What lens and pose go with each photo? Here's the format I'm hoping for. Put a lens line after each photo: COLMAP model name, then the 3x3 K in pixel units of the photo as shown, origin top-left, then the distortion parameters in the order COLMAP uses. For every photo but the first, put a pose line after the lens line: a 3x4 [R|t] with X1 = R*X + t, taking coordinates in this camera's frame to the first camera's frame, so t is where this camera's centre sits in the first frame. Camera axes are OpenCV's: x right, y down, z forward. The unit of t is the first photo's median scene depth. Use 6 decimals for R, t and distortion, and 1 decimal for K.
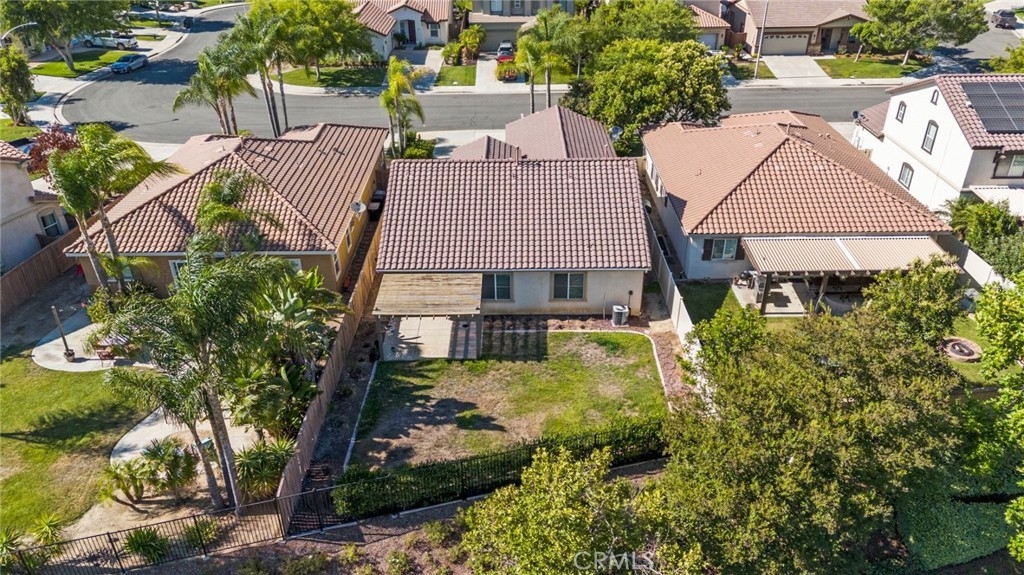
lens RADIAL K [[754.5, 0, 510.2], [0, 754.5, 284.3], [0, 0, 1]] dist [0.033765, -0.013849]
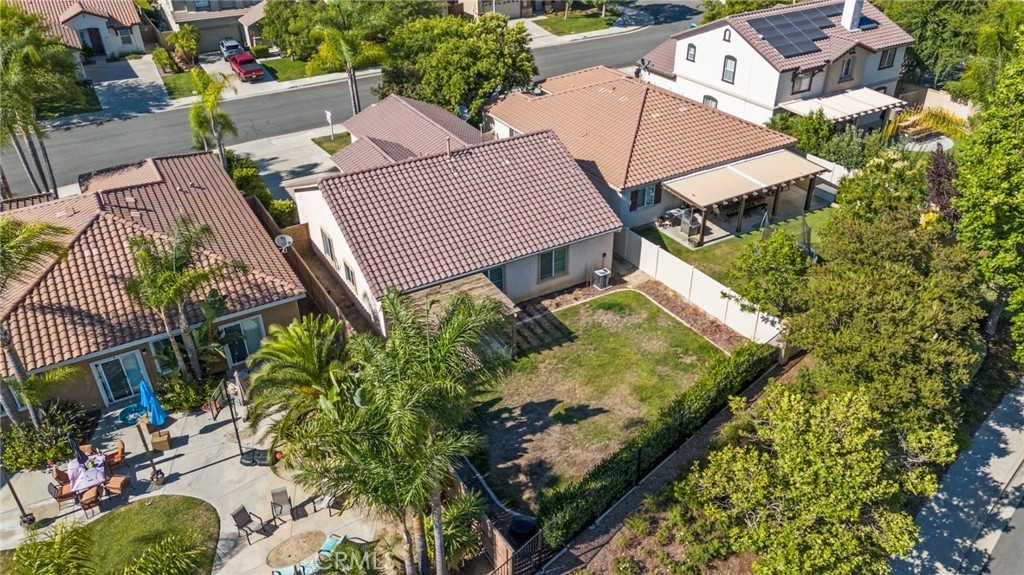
lens RADIAL K [[754.5, 0, 511.0], [0, 754.5, 291.0], [0, 0, 1]] dist [0.033765, -0.013849]
pose [[0.865848, -0.266856, 0.423196, -0.354339], [0.253302, 0.963269, 0.089163, -0.057975], [-0.431446, 0.029995, 0.901640, 0.106253]]
